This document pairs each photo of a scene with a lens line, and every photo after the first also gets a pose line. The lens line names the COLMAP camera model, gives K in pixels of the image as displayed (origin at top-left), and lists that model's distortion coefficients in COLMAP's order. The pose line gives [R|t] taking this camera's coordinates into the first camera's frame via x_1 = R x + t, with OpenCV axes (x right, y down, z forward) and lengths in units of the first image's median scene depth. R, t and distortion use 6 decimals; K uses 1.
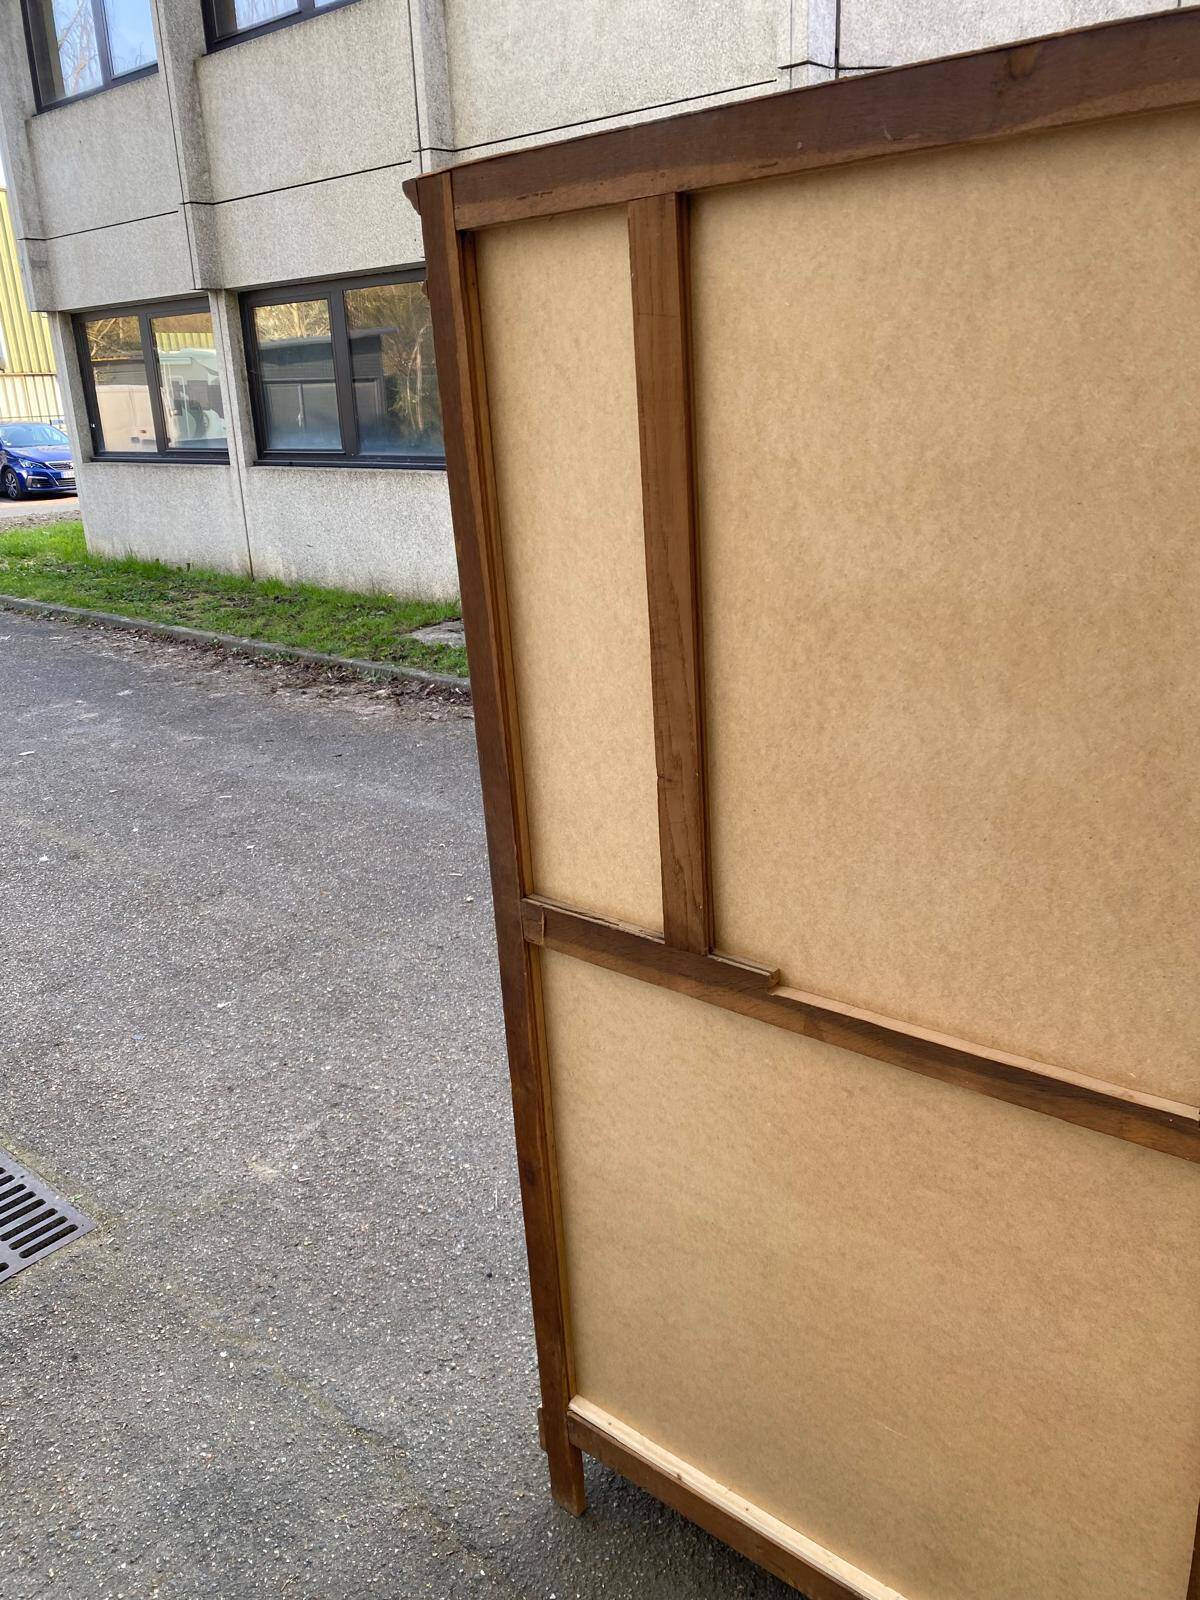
lens RADIAL K [[1222.3, 0, 619.9], [0, 1222.3, 798.6], [0, 0, 1]] dist [0.010706, -0.008835]
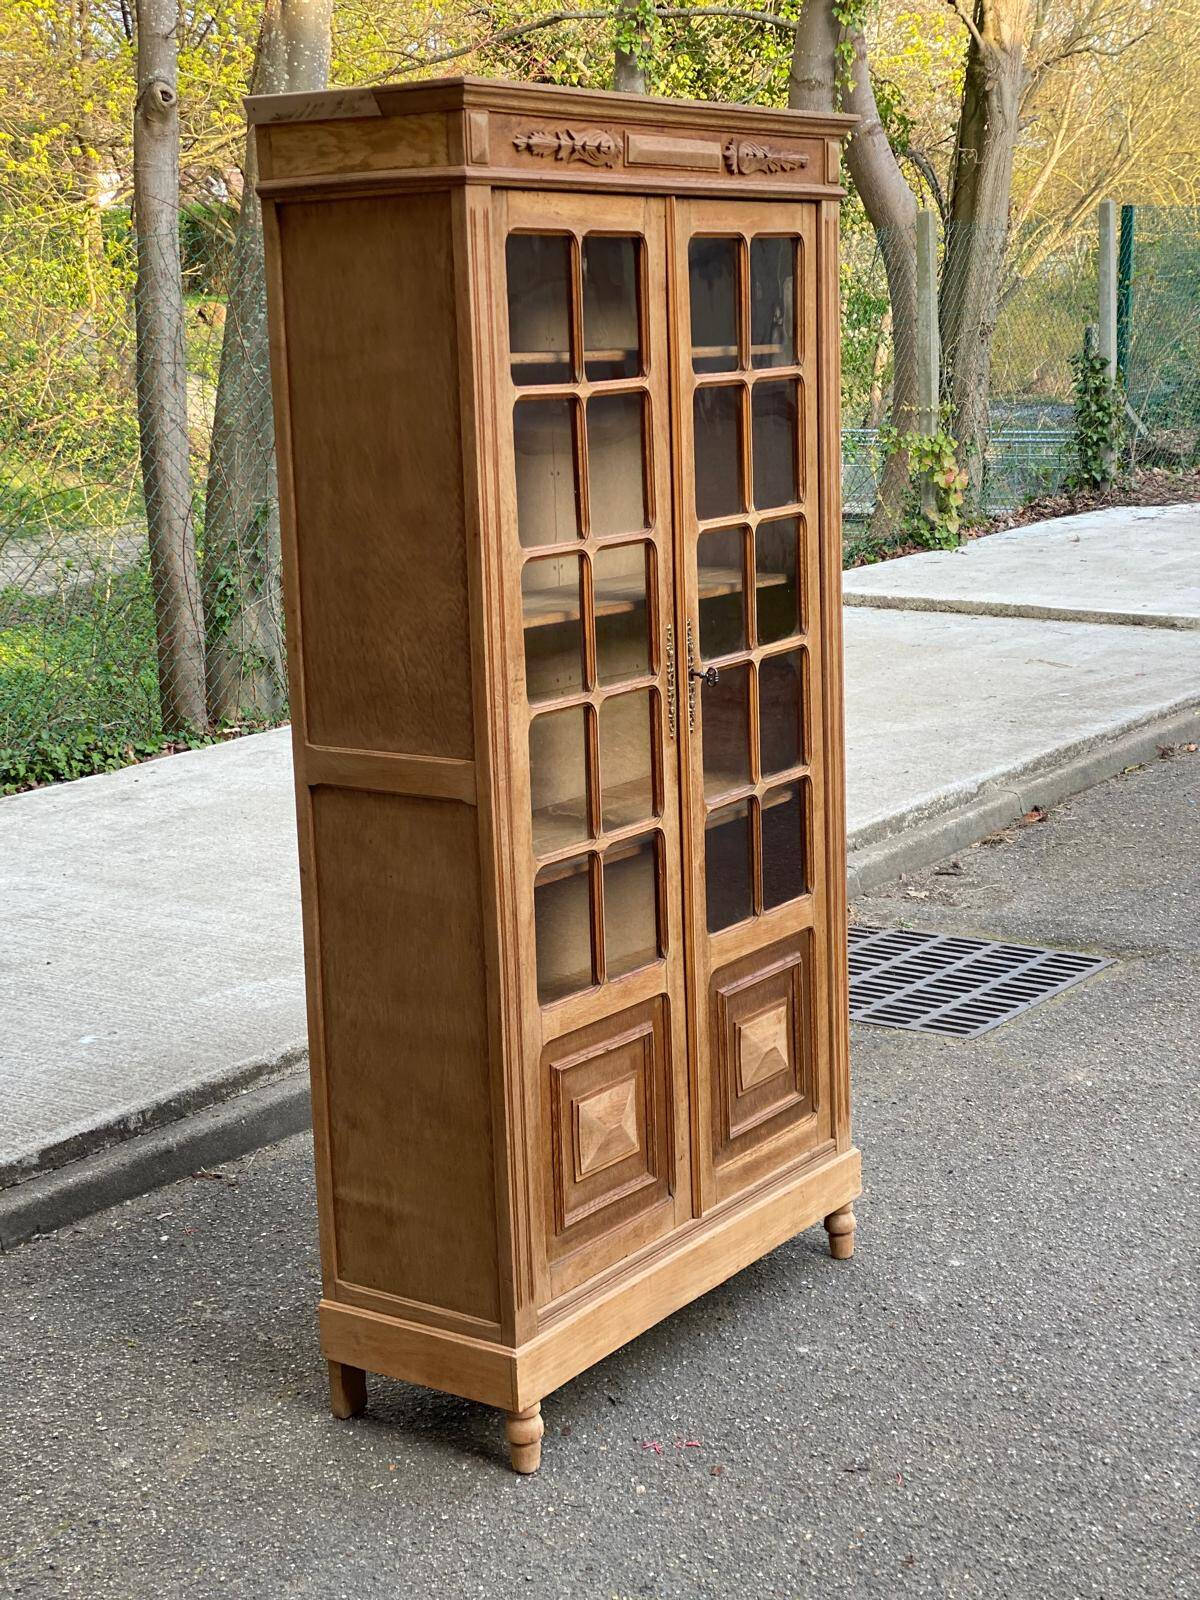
lens RADIAL K [[2365.1, 0, 612.2], [0, 2365.1, 798.1], [0, 0, 1]] dist [0.144719, -0.019027]
pose [[0.070802, 0.238530, -0.968551, 1.470419], [-0.295863, 0.932315, 0.207978, -0.175225], [0.952603, 0.271833, 0.136582, 0.371195]]
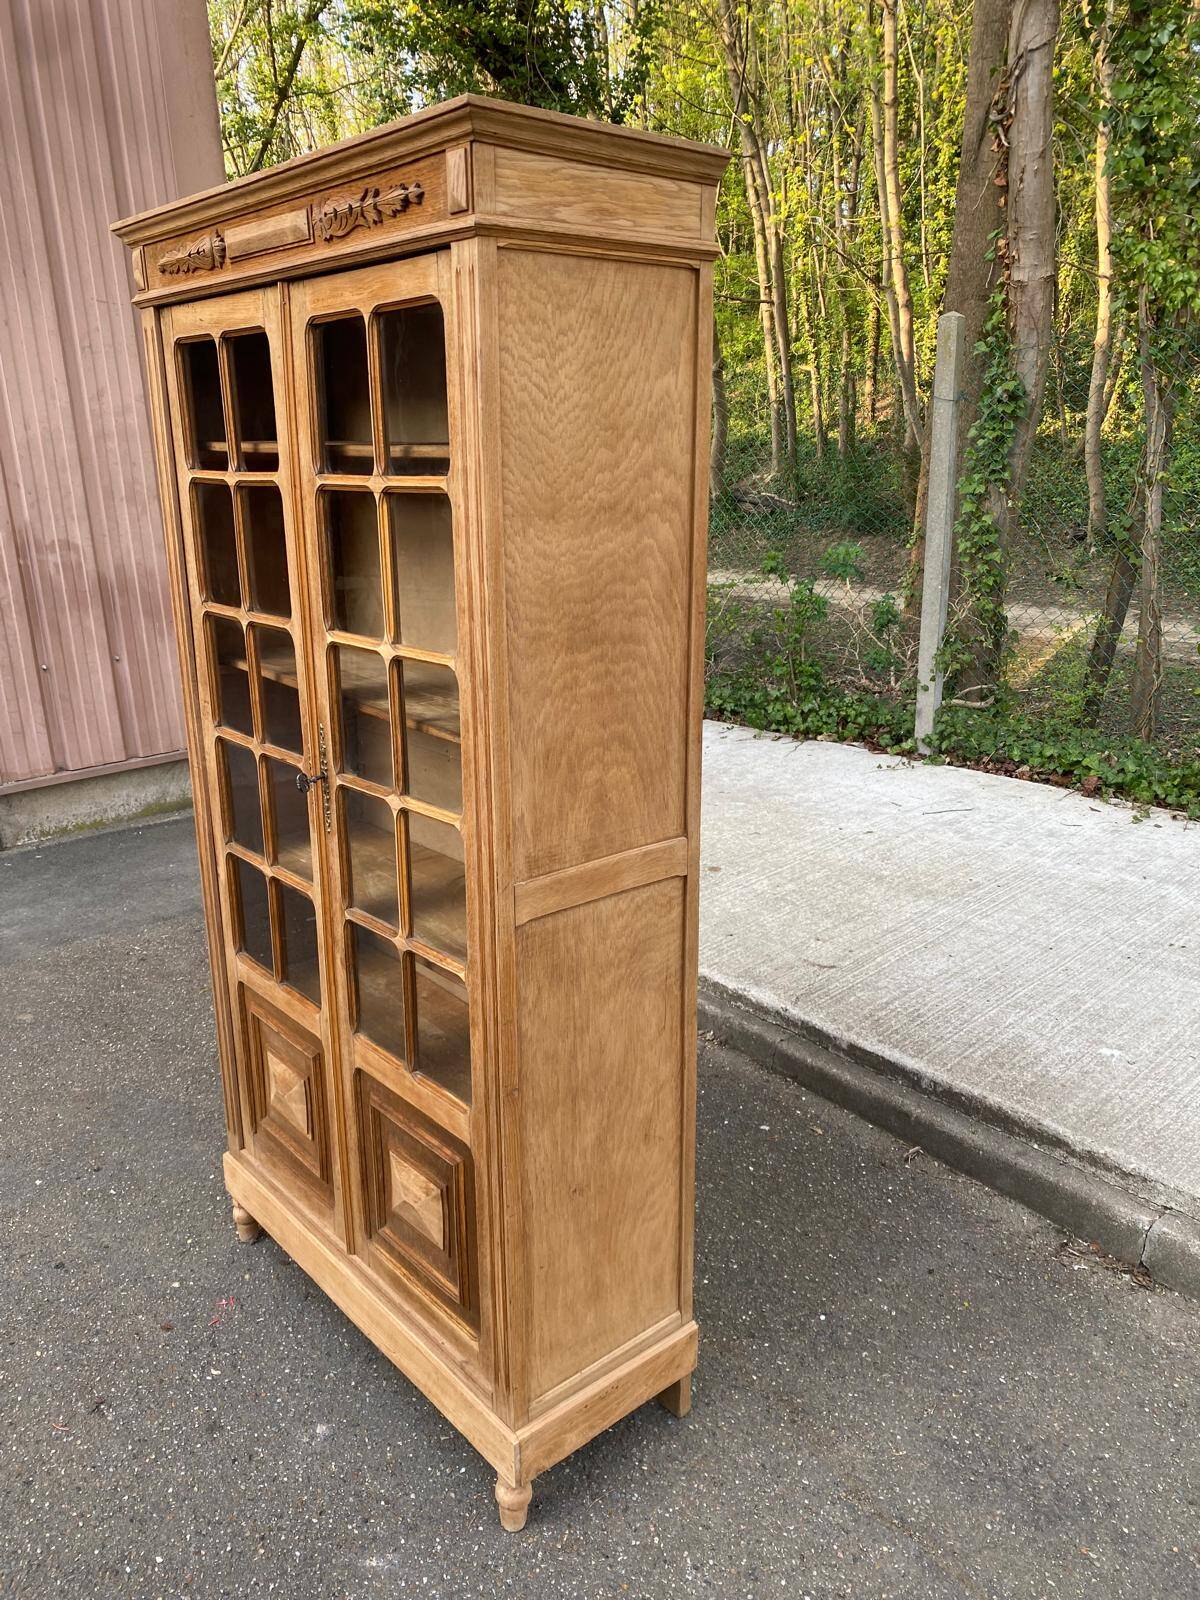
lens RADIAL K [[1225.7, 0, 591.3], [0, 1225.7, 803.3], [0, 0, 1]] dist [0.009335, -0.006366]
pose [[-0.980696, 0.000123, 0.195540, -0.119116], [0.113325, 0.815291, 0.567853, -0.339780], [-0.159352, 0.579051, -0.799567, 1.115221]]
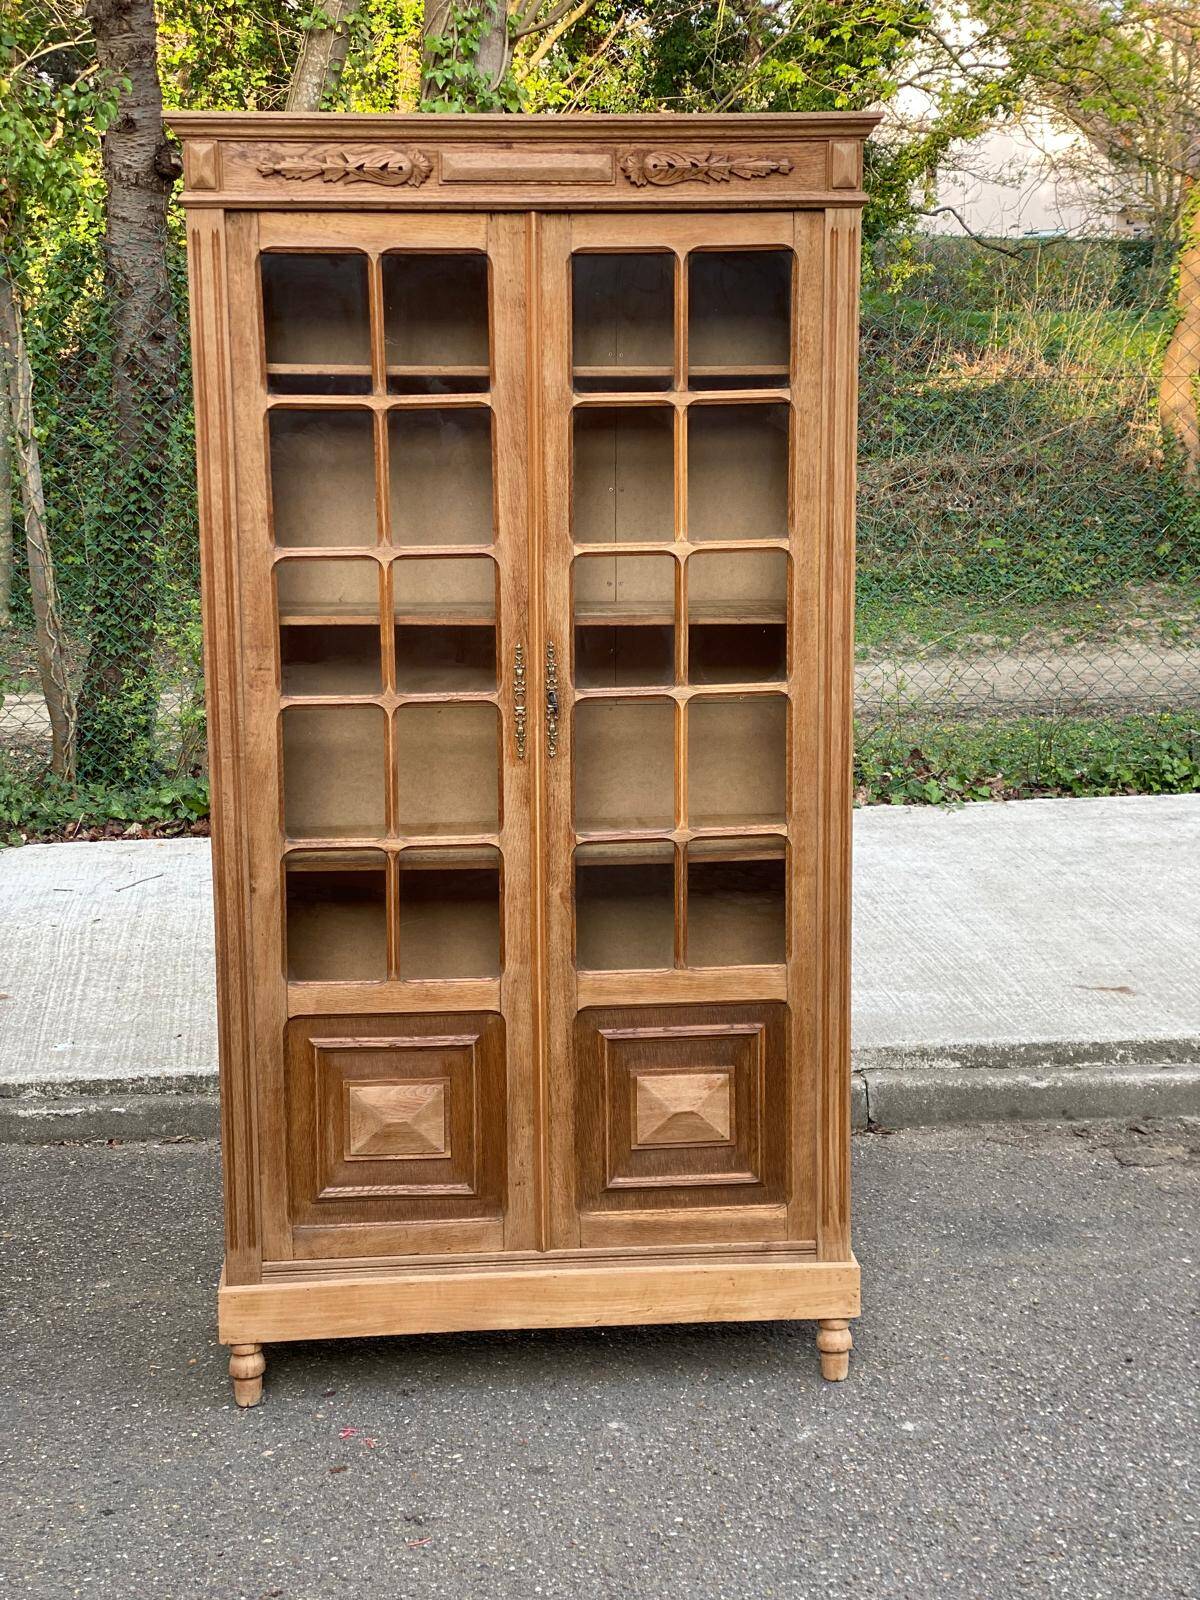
lens RADIAL K [[2396.6, 0, 600.0], [0, 2396.6, 800.0], [0, 0, 1]] dist [0.217333, -0.651629]
pose [[-0.719572, 0.173952, -0.672277, 1.047671], [-0.184533, 0.885408, 0.426615, -0.497108], [0.669450, 0.431038, -0.605015, 1.422035]]
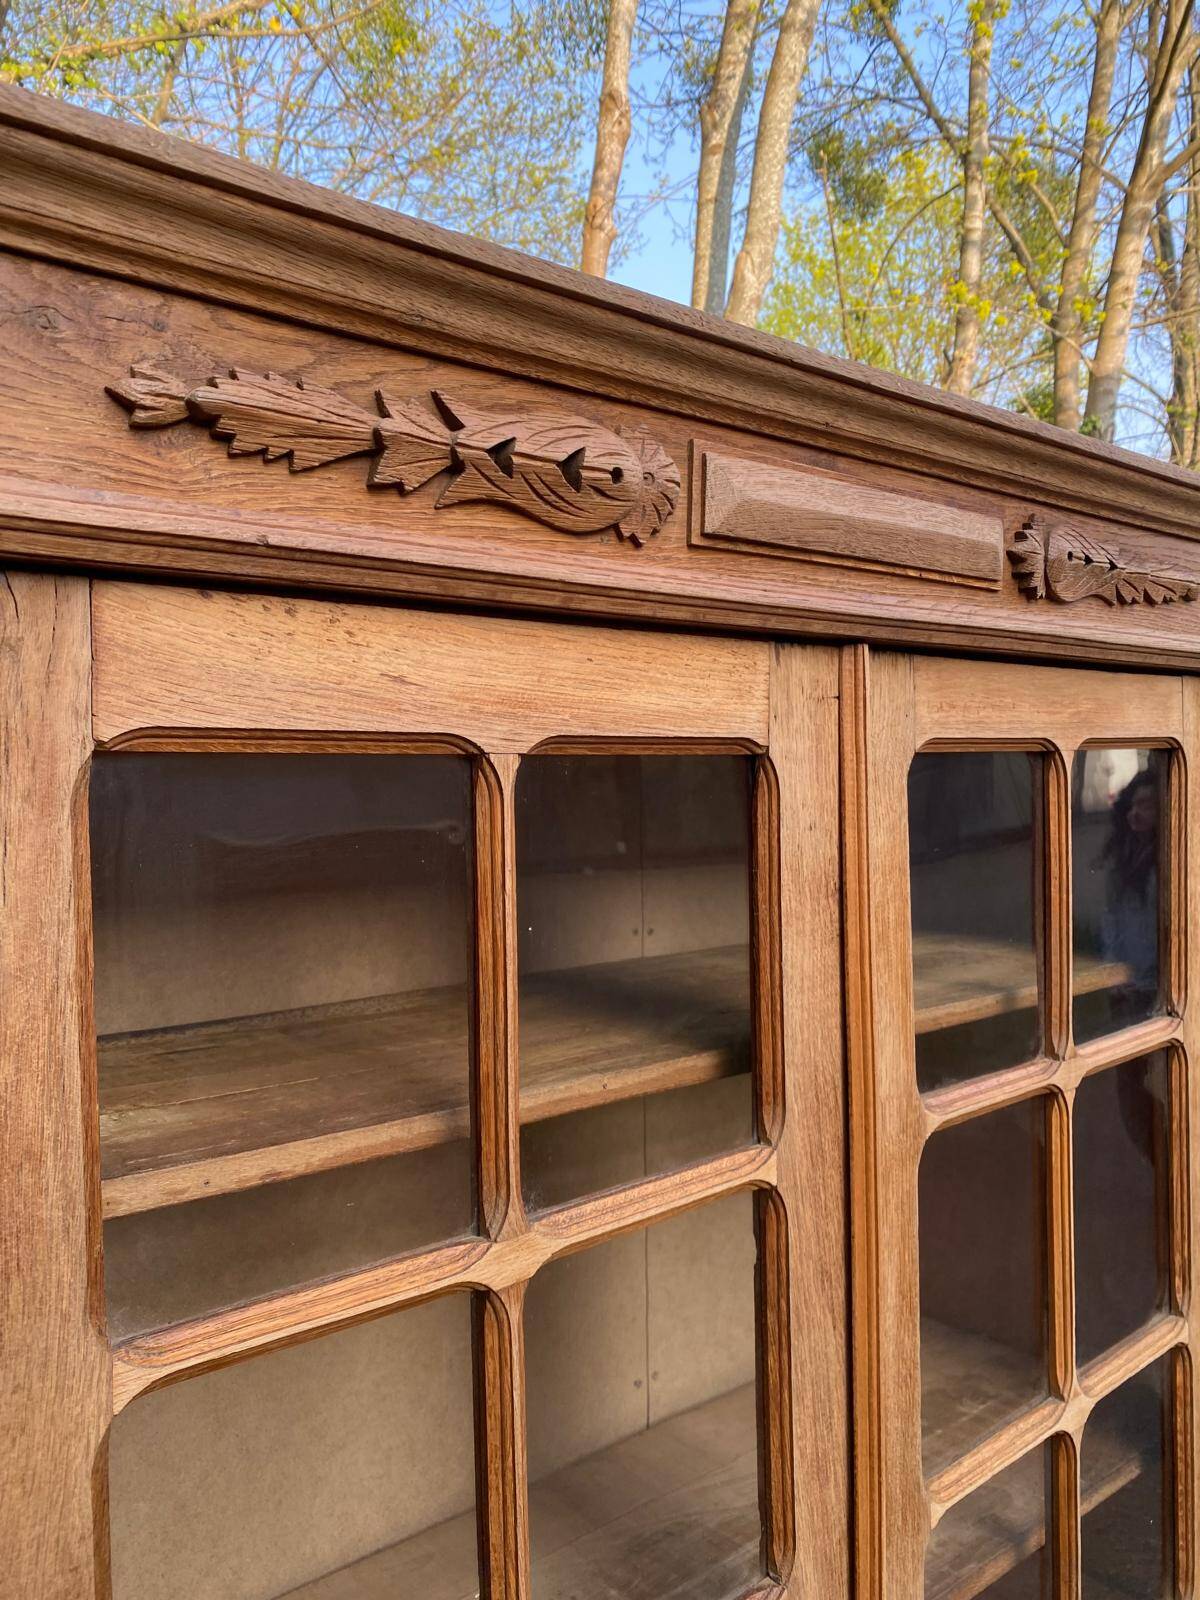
lens RADIAL K [[1223.5, 0, 603.7], [0, 1223.5, 789.5], [0, 0, 1]] dist [0.014146, -0.014157]
pose [[-0.188750, 0.063675, -0.979959, 0.401722], [-0.295522, 0.947956, 0.118515, -0.206084], [0.936504, 0.311969, -0.160109, 0.488735]]
